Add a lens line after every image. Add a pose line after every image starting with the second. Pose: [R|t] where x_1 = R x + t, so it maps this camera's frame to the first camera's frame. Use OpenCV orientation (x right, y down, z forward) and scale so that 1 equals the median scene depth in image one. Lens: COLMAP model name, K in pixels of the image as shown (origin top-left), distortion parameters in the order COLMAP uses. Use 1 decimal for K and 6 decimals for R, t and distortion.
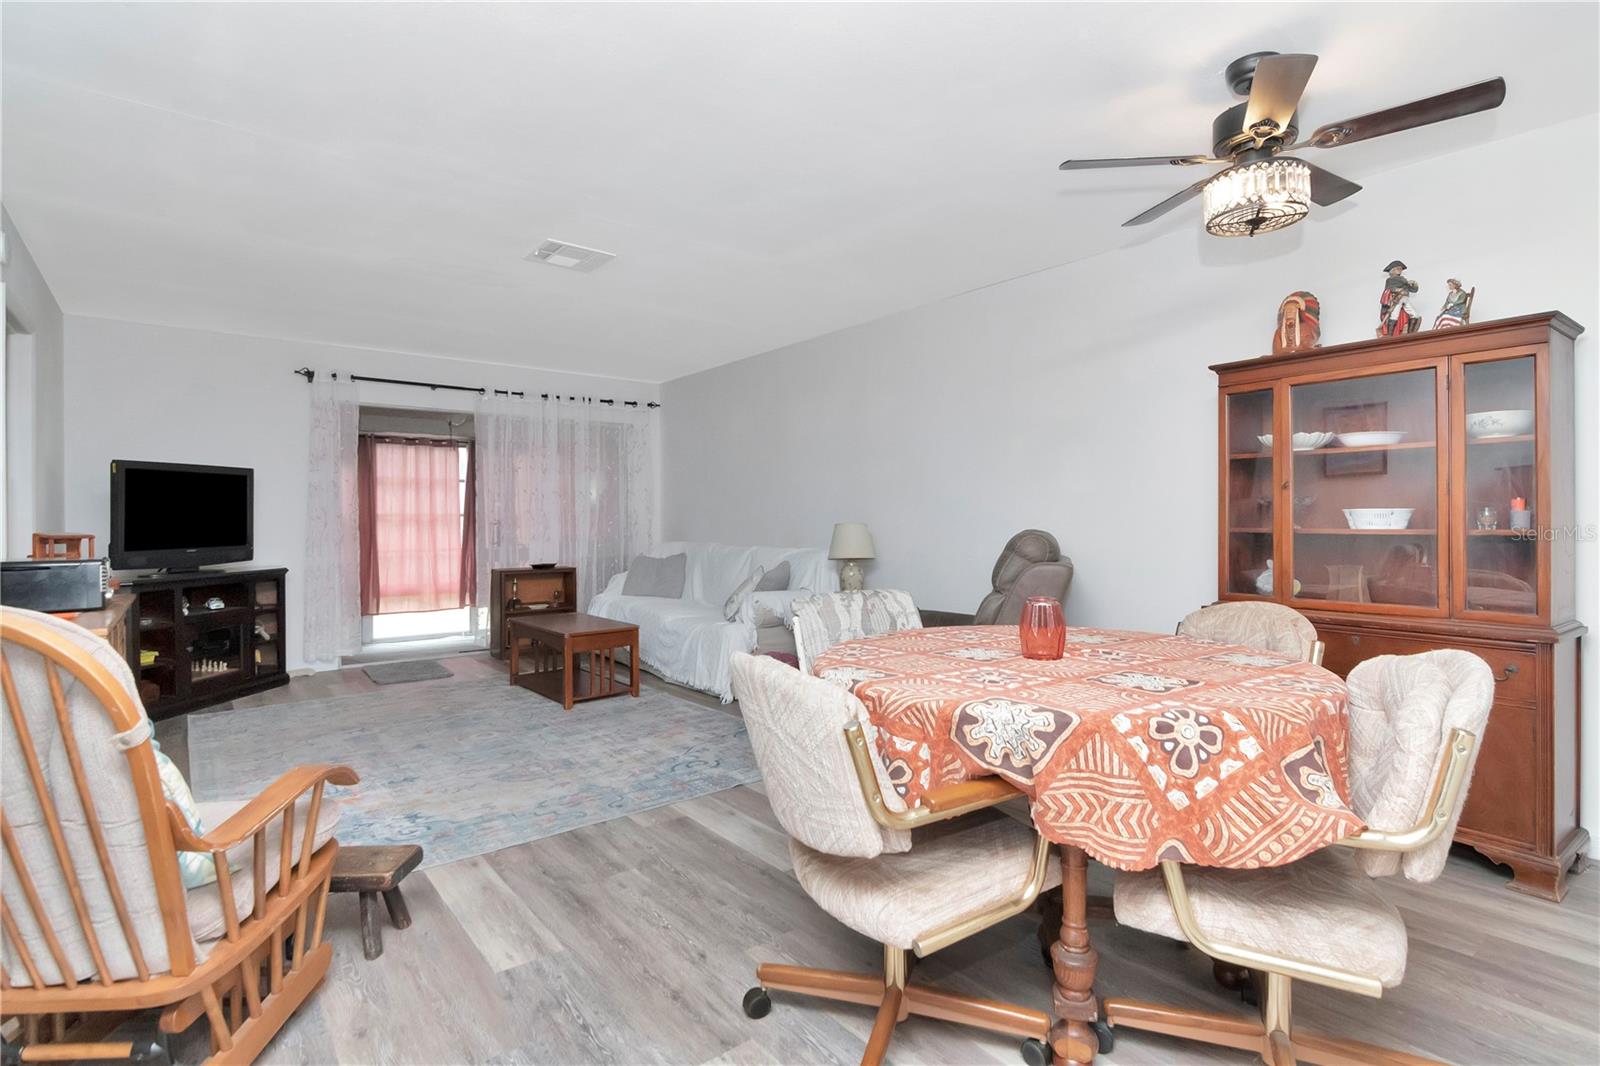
lens RADIAL K [[771.8, 0, 800.9], [0, 771.8, 526.7], [0, 0, 1]] dist [-0.000473, -0.000026]
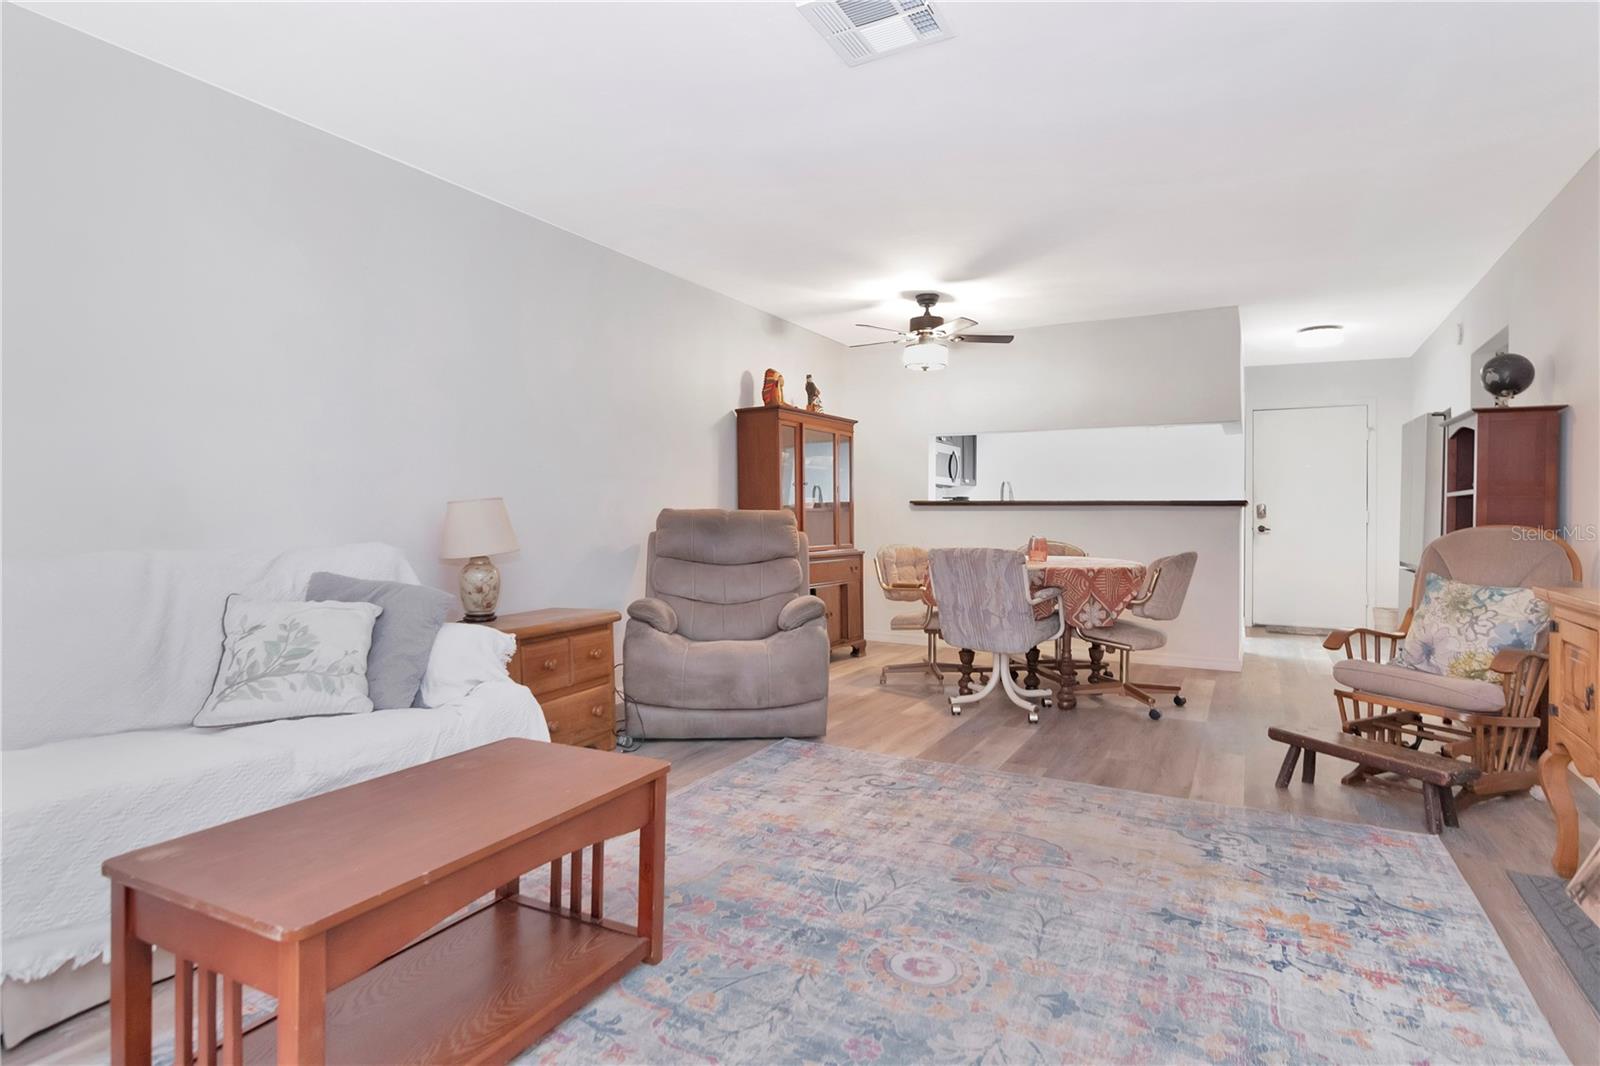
lens RADIAL K [[860.3, 0, 801.9], [0, 860.3, 526.0], [0, 0, 1]] dist [0.000759, 0.000049]
pose [[-0.401693, -0.008866, 0.915732, -1.042500], [0.002890, 0.999936, 0.010949, 0.020818], [-0.915770, 0.007045, -0.401641, 1.587445]]
